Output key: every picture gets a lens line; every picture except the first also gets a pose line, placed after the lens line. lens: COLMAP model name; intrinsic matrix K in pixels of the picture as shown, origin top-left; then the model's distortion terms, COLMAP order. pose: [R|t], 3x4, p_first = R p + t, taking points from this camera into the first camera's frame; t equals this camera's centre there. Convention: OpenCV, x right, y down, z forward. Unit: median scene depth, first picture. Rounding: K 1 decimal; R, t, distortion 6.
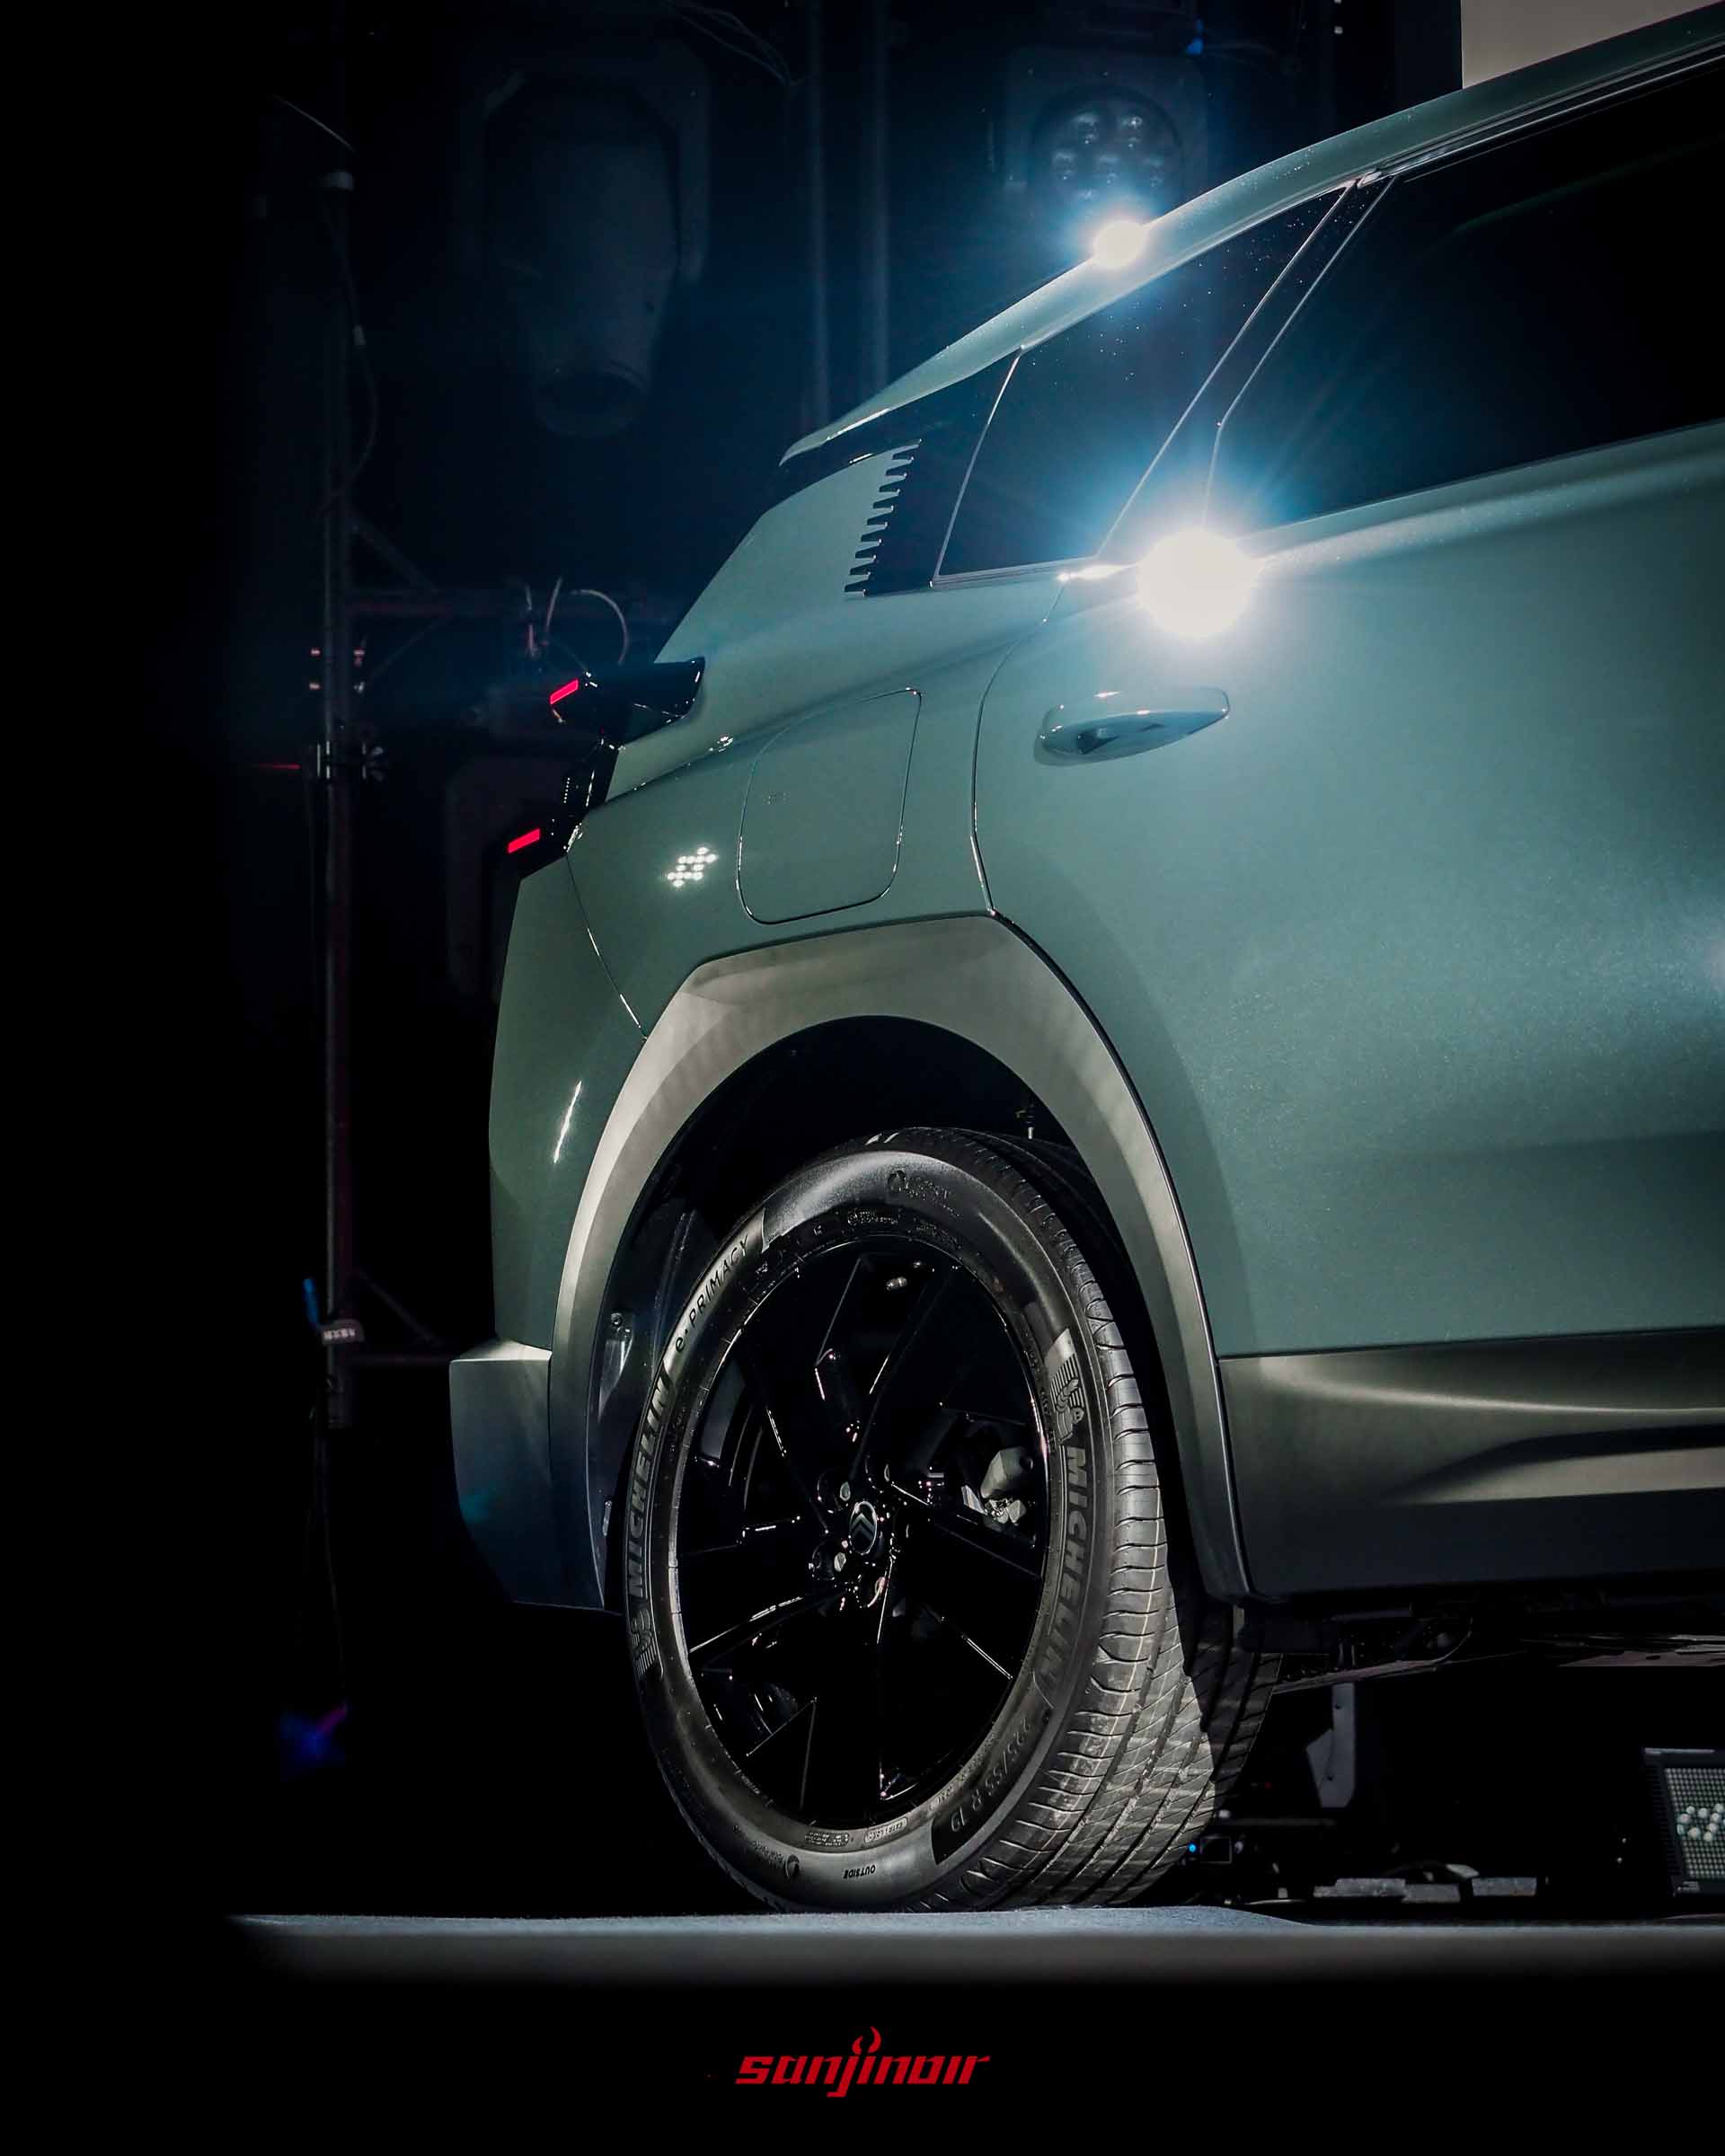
lens RADIAL K [[5340.4, 0, 867.4], [0, 5340.4, 1068.0], [0, 0, 1]] dist [0.188350, 0.000000]
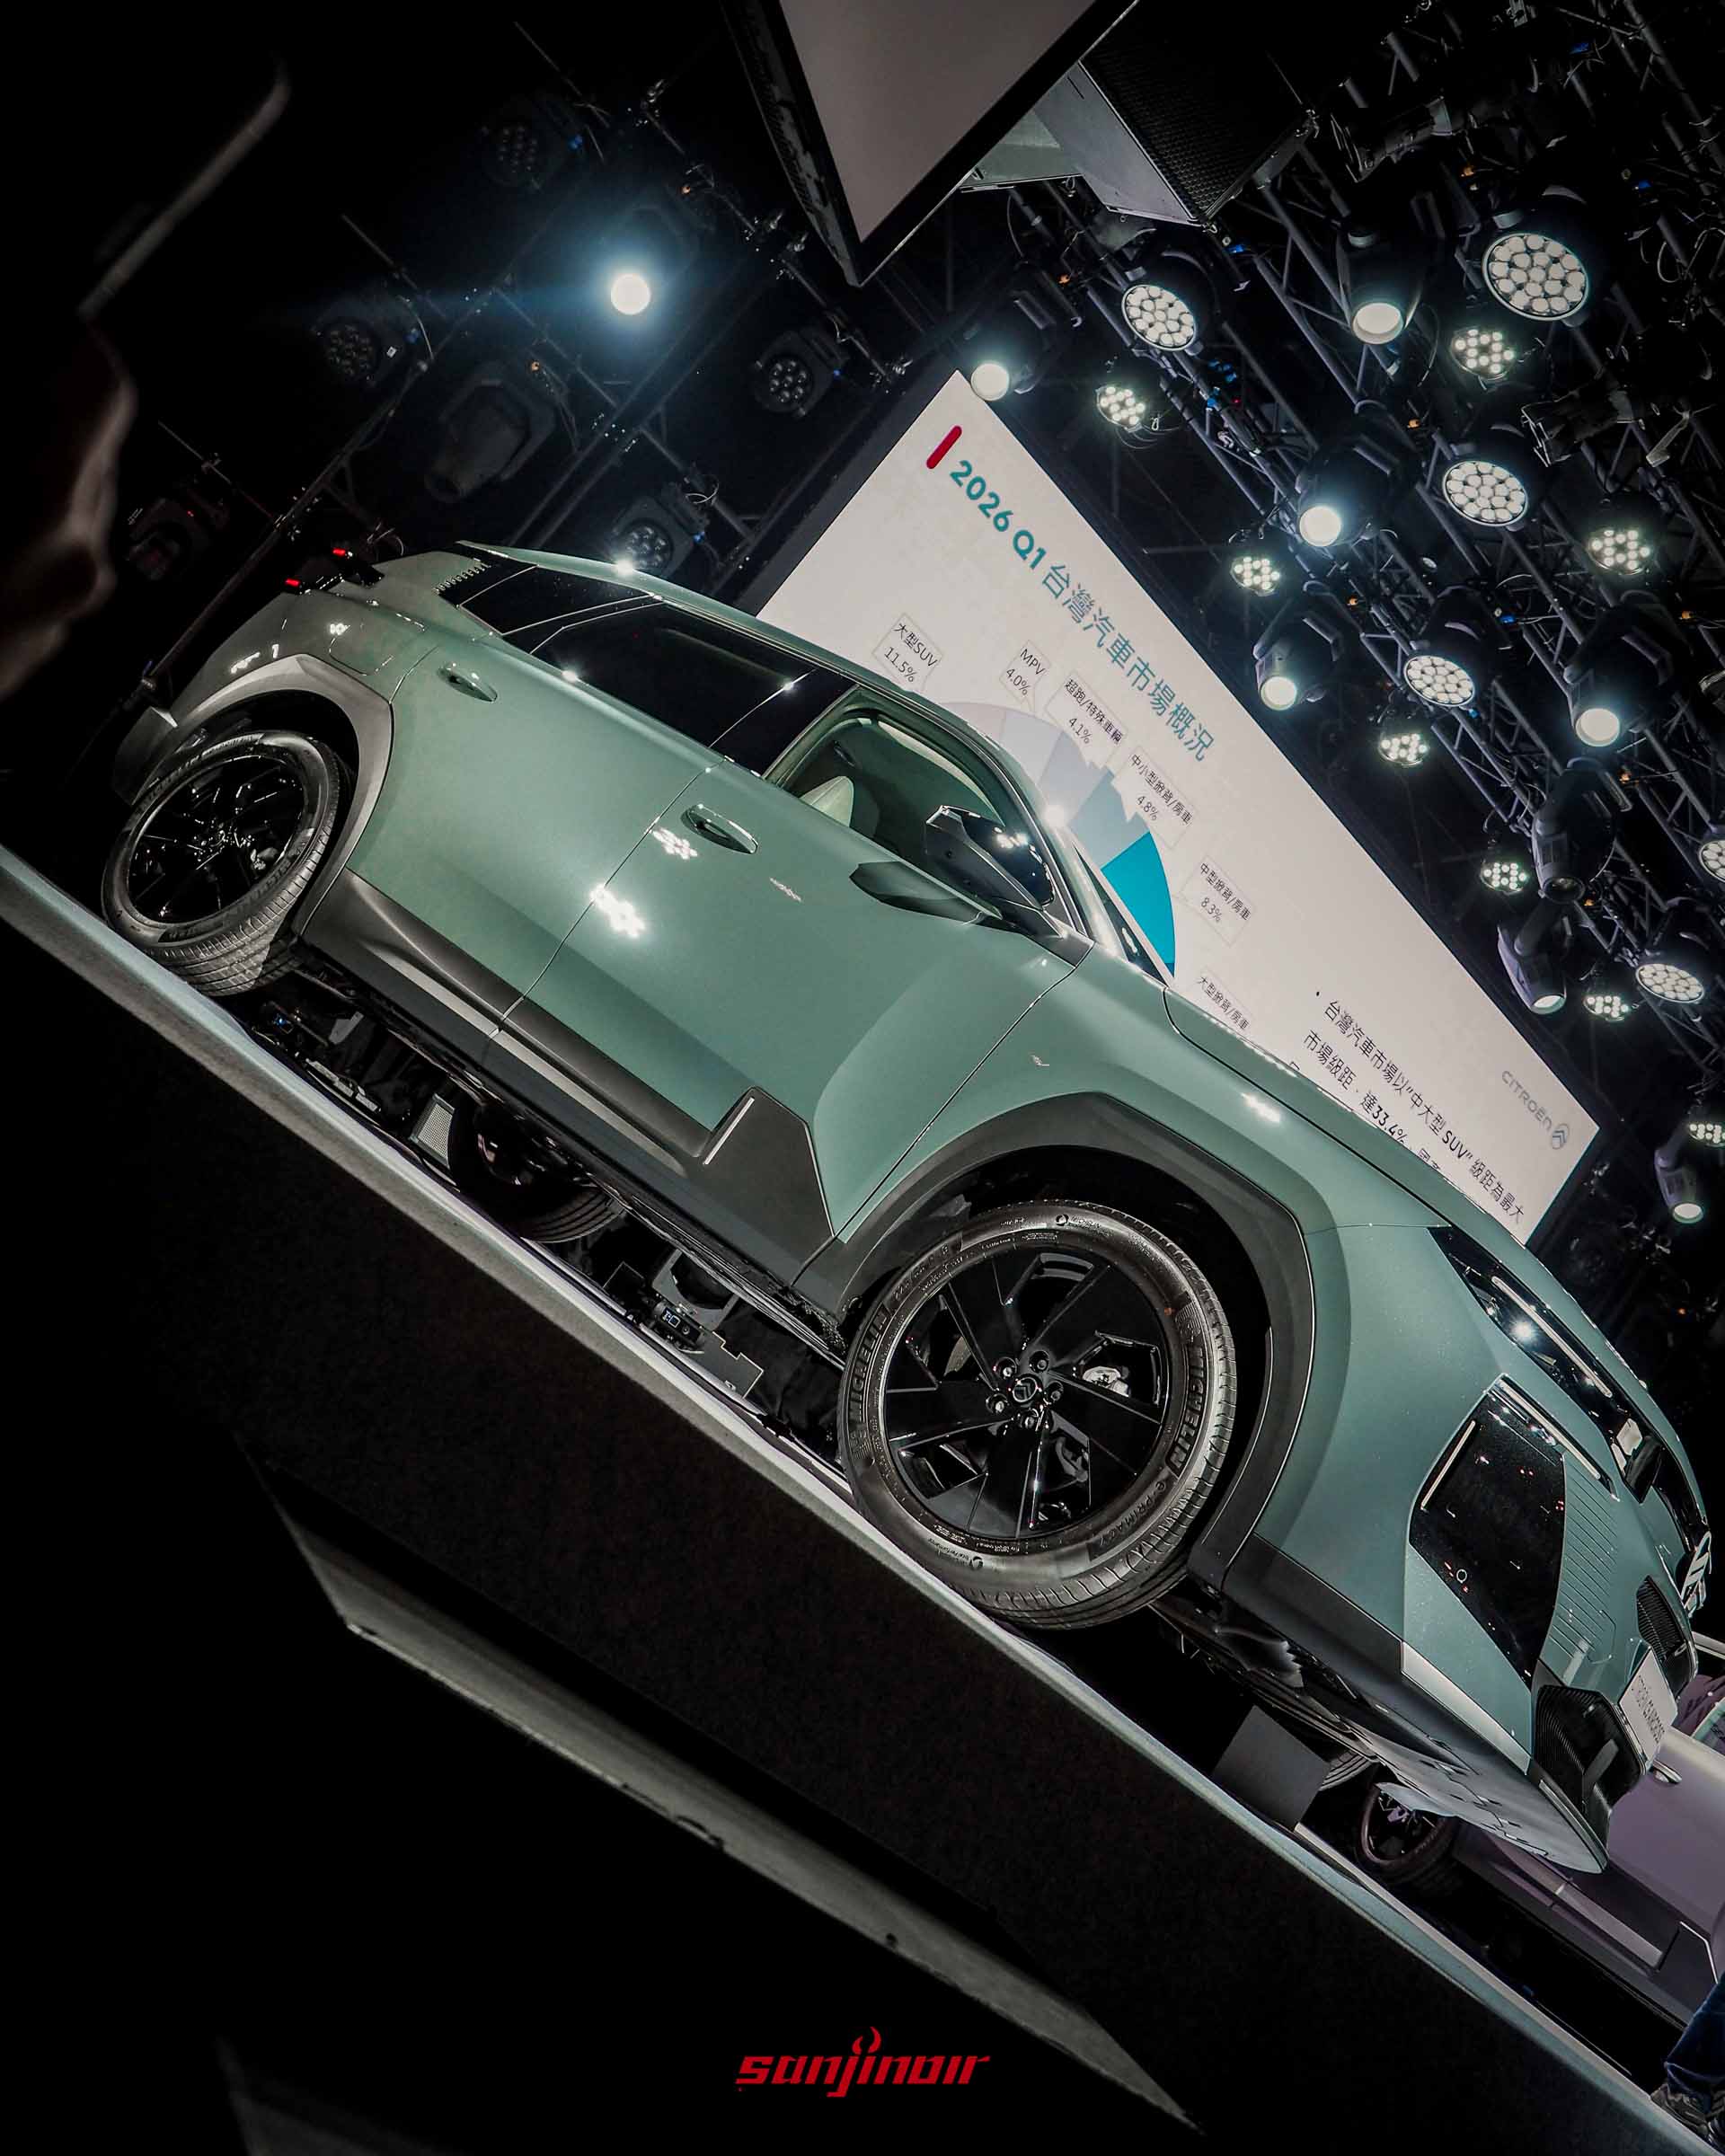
lens RADIAL K [[2003.0, 0, 909.8], [0, 2003.0, 934.7], [0, 0, 1]] dist [0.009880, 0.000000]
pose [[0.748399, 0.627319, 0.215337, 0.080619], [-0.627948, 0.774690, -0.074402, -0.028369], [-0.213494, -0.079538, 0.973701, -0.135665]]
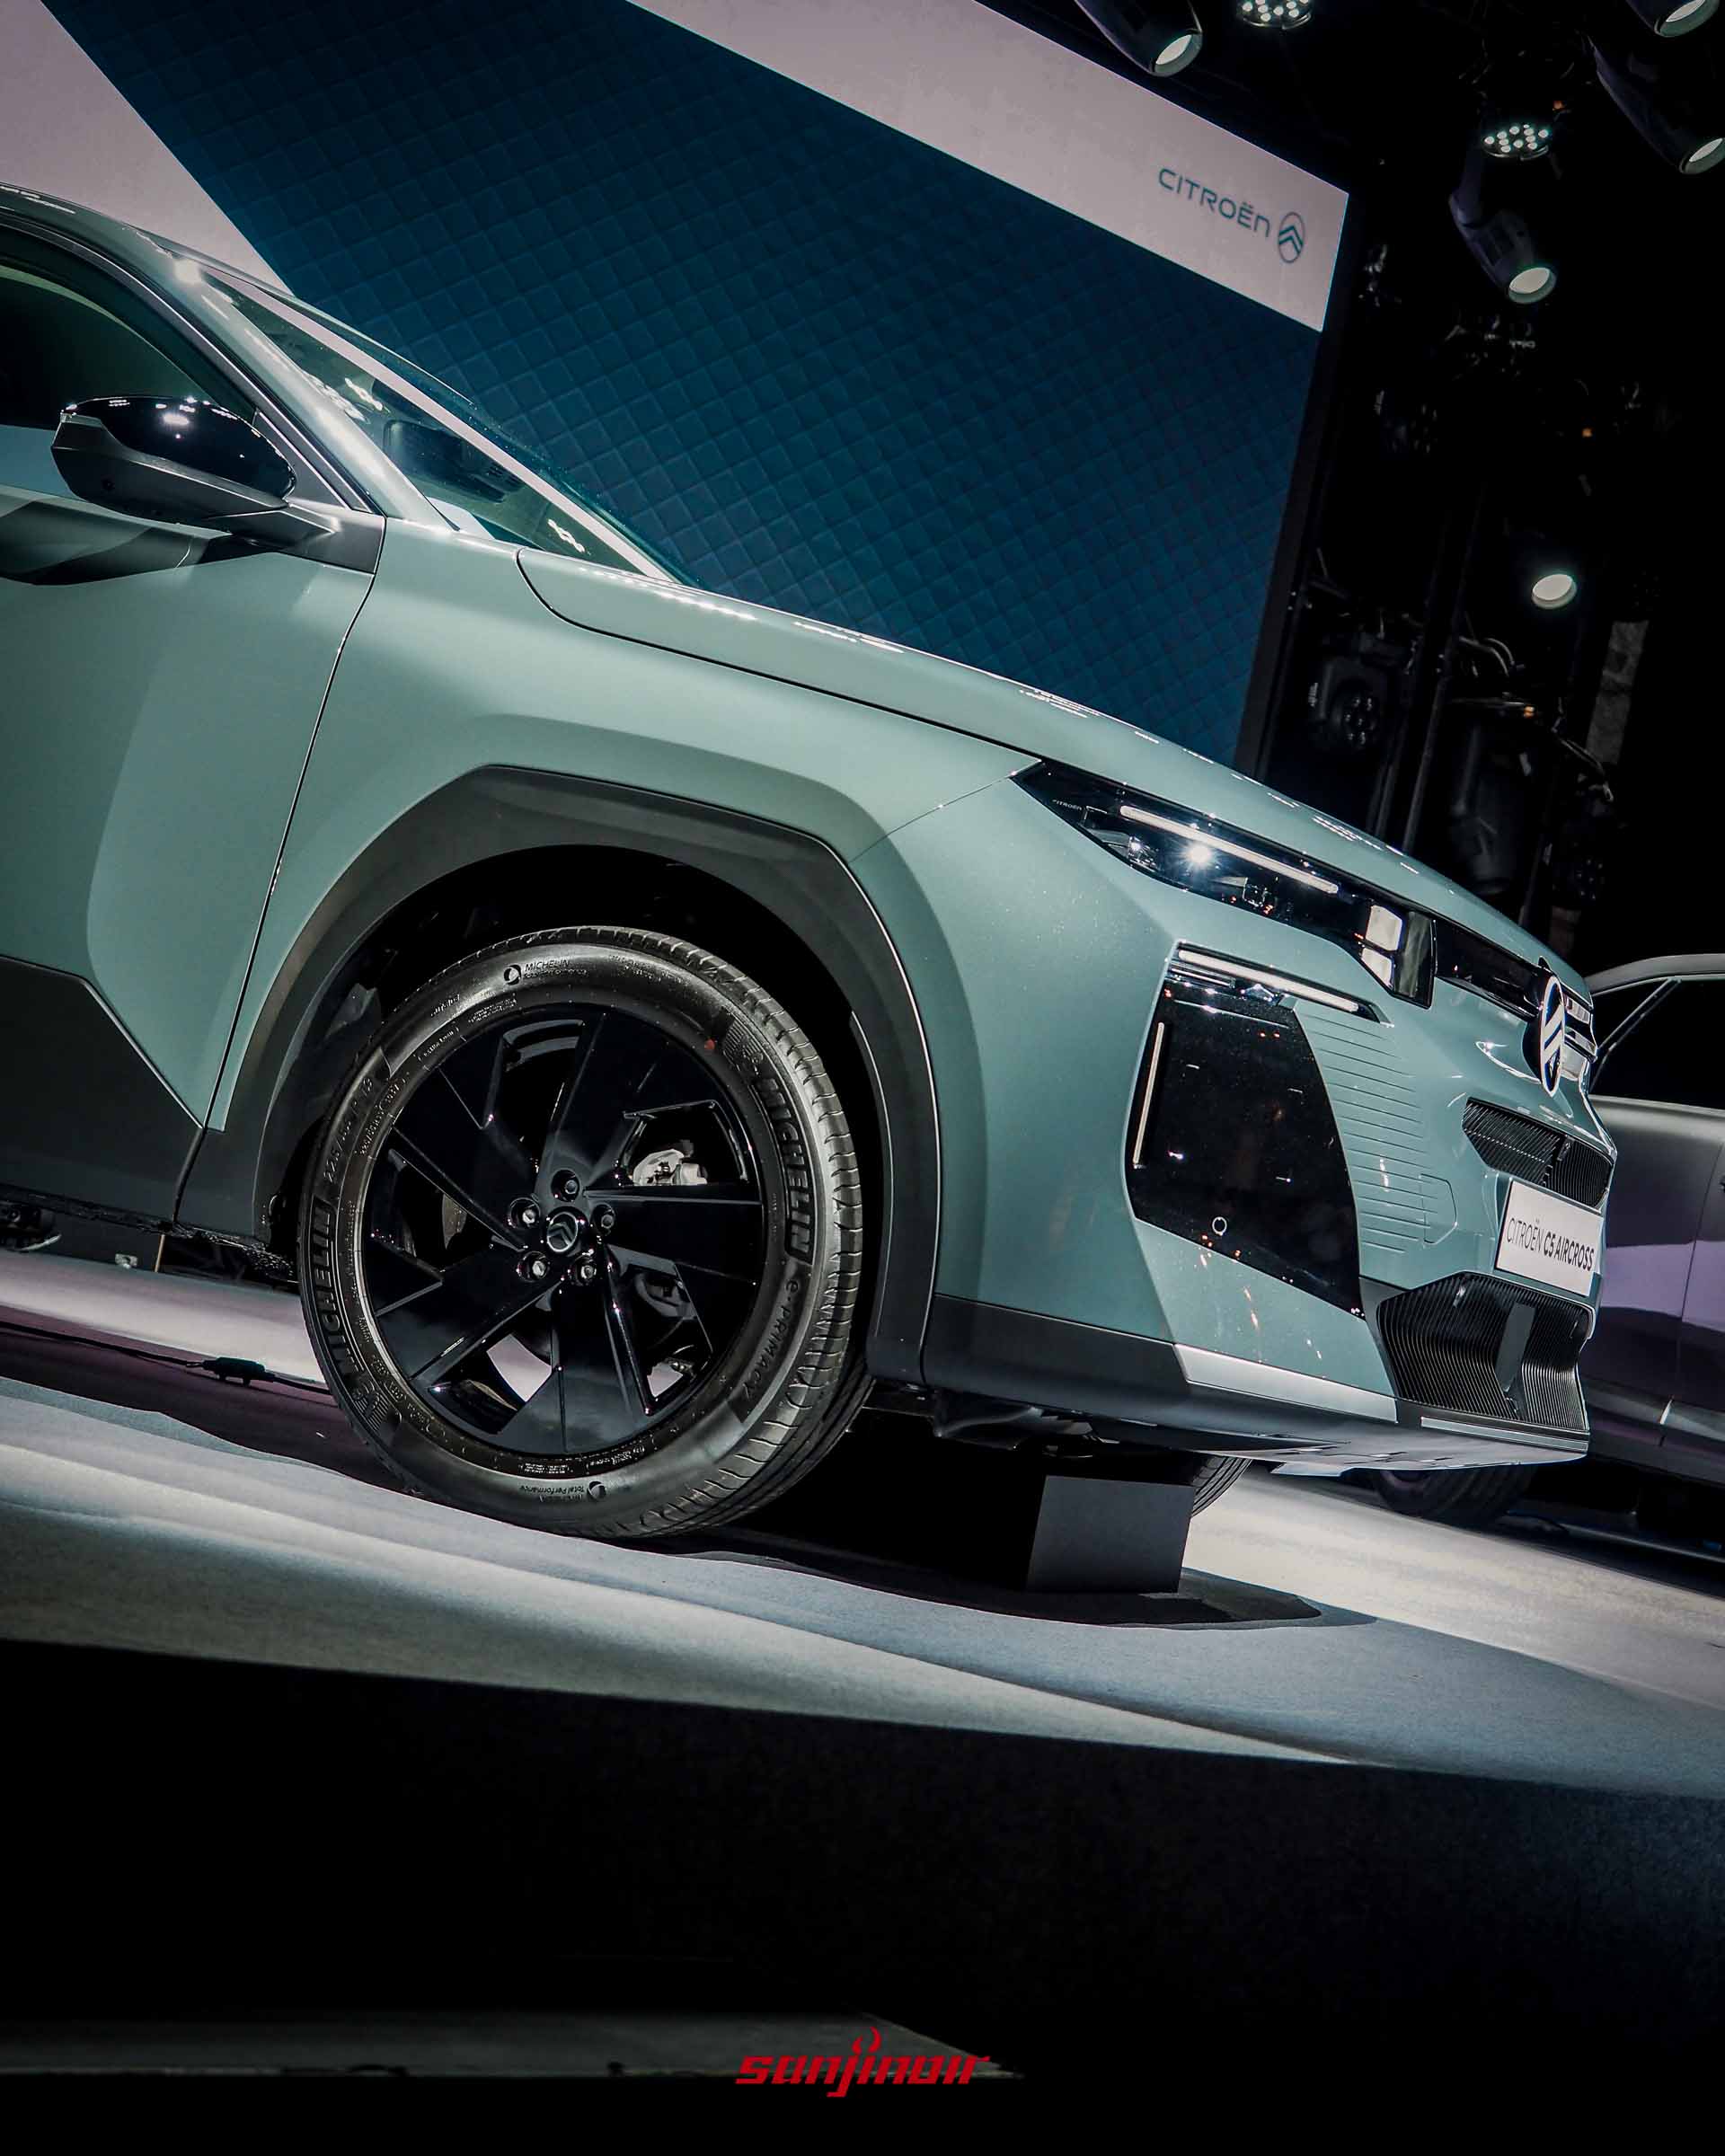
lens RADIAL K [[3969.1, 0, 875.1], [0, 3969.1, 1091.6], [0, 0, 1]] dist [0.006823, 0.000000]
pose [[0.869483, 0.192987, 0.454704, -0.011519], [-0.262496, 0.960308, 0.094366, -0.127868], [-0.418444, -0.201407, 0.885629, -0.338859]]
